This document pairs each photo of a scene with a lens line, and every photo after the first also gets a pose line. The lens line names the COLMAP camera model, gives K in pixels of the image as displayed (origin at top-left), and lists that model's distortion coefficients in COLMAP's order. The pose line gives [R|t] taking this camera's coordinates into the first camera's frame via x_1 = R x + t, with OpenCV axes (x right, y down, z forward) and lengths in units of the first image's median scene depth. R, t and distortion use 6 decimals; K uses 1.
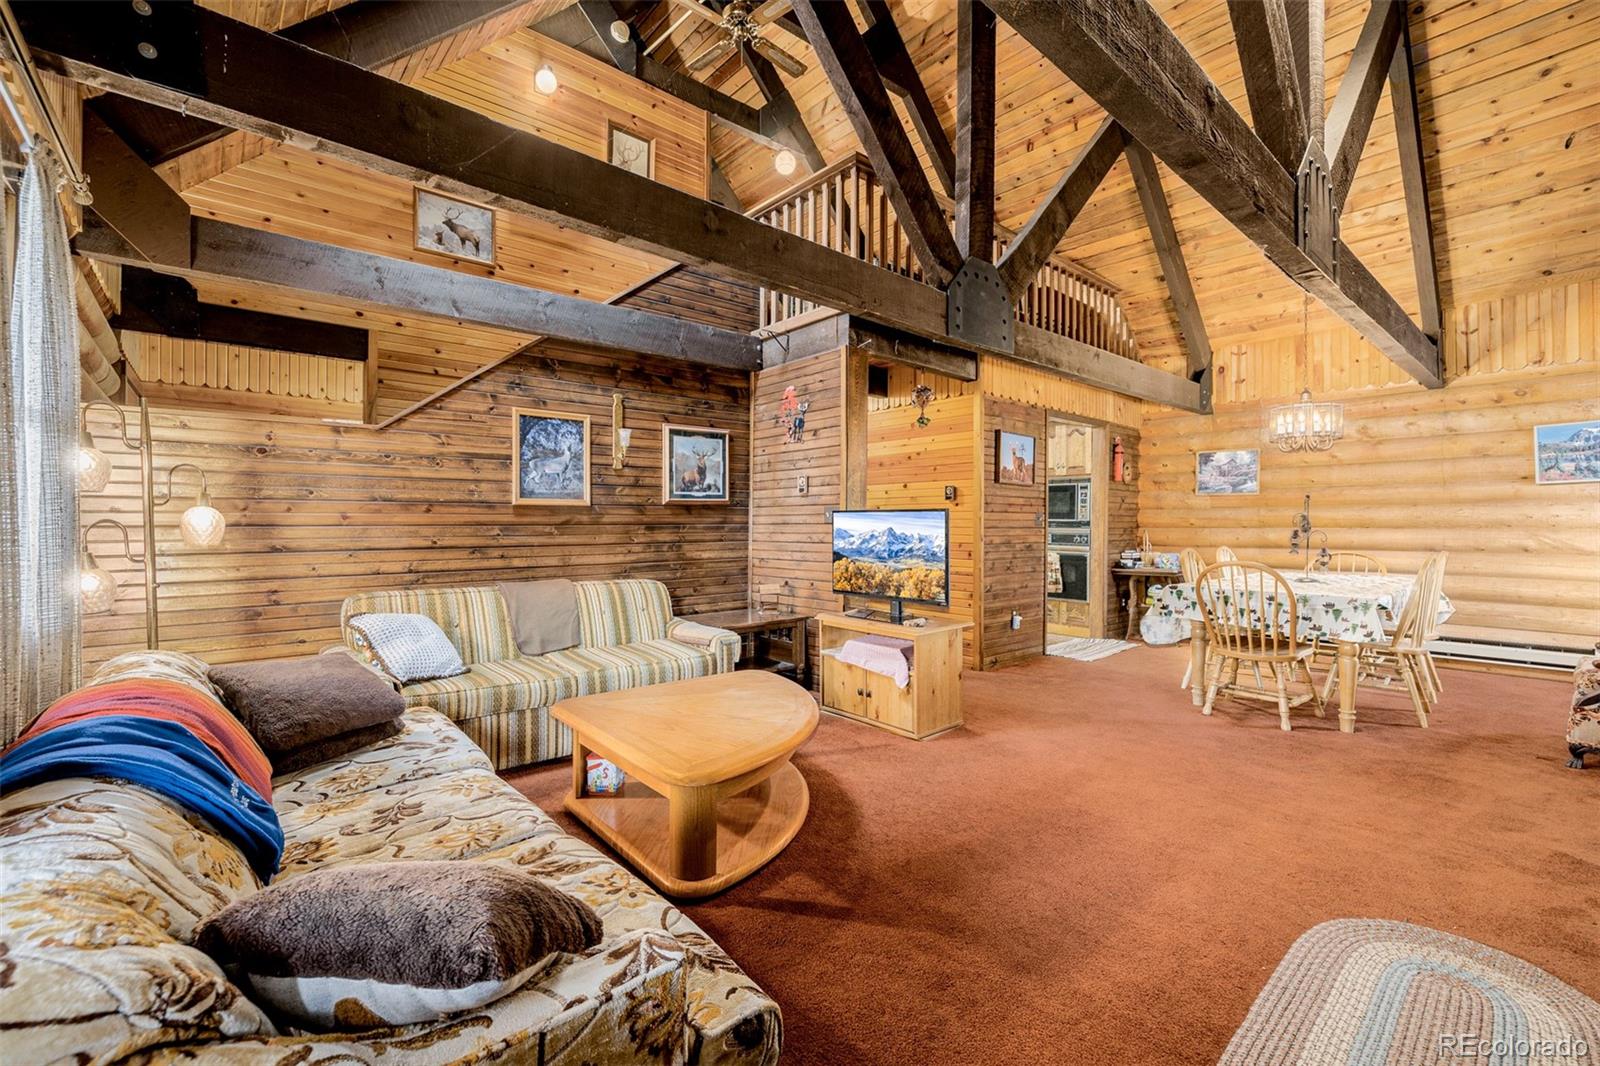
lens RADIAL K [[665.7, 0, 804.8], [0, 665.7, 518.4], [0, 0, 1]] dist [0.012896, 0.000001]
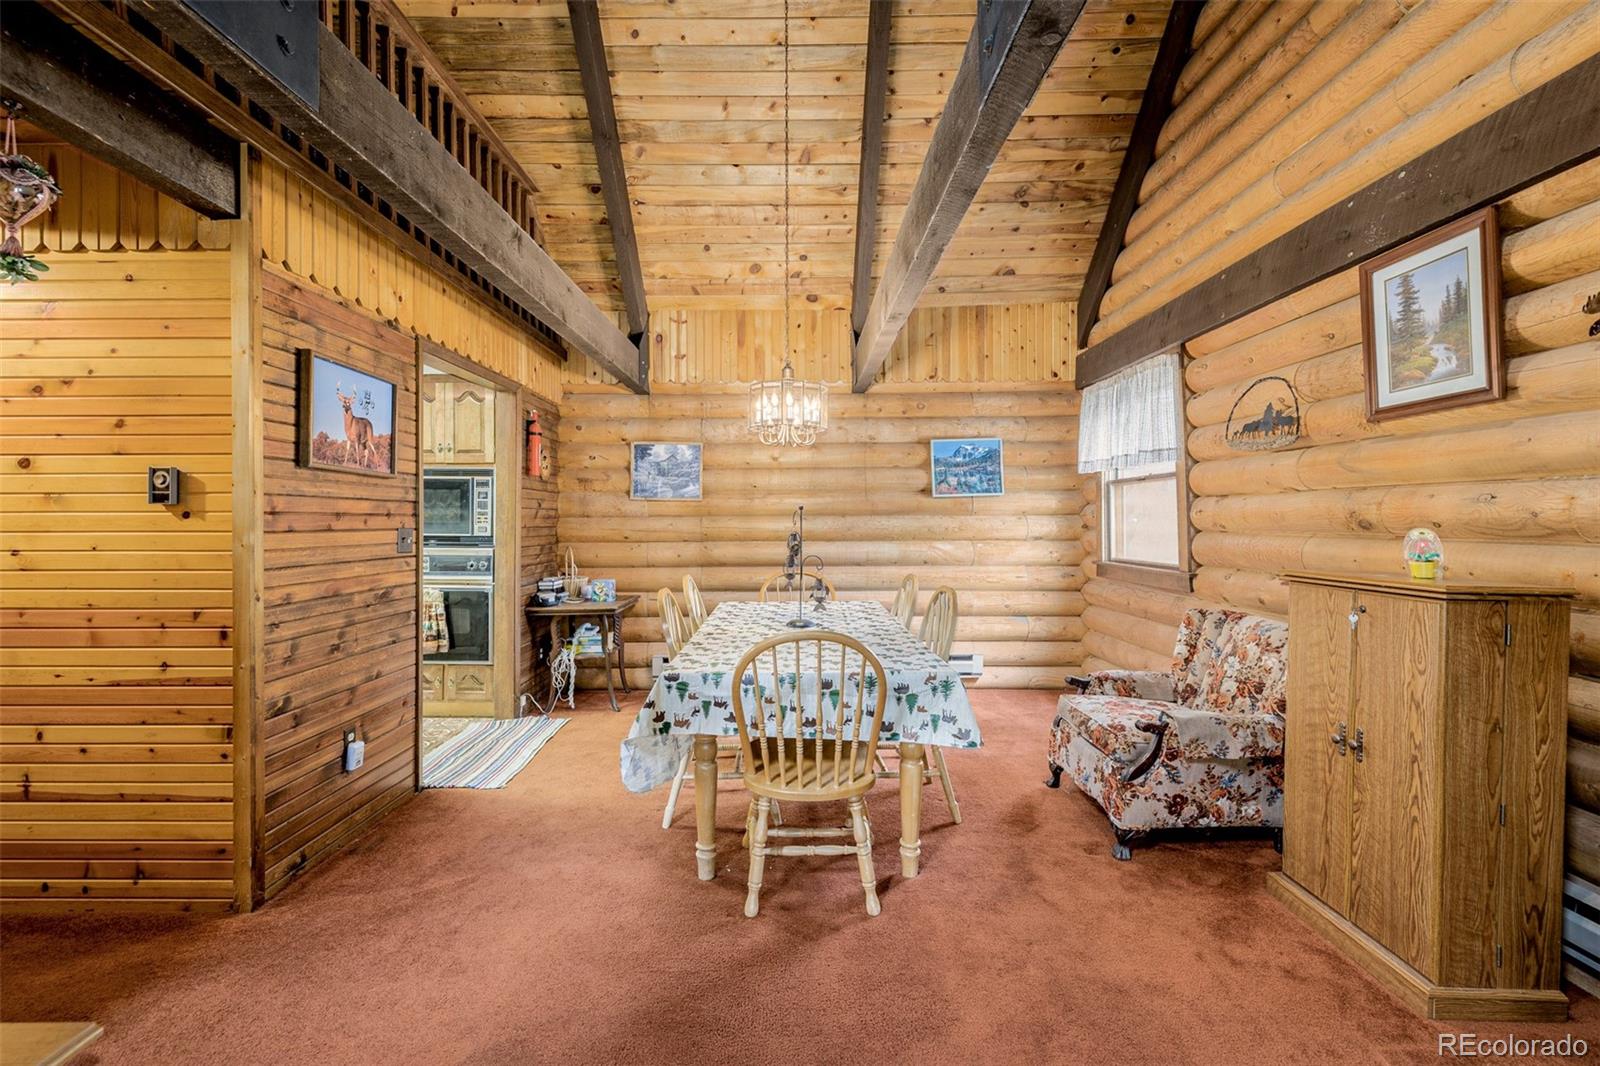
lens RADIAL K [[687.8, 0, 795.9], [0, 687.8, 526.7], [0, 0, 1]] dist [0.000367, -0.001064]
pose [[0.663392, -0.010824, 0.748194, 0.154387], [-0.001662, 0.999872, 0.015939, -0.020184], [-0.748270, -0.011818, 0.663289, 0.421025]]
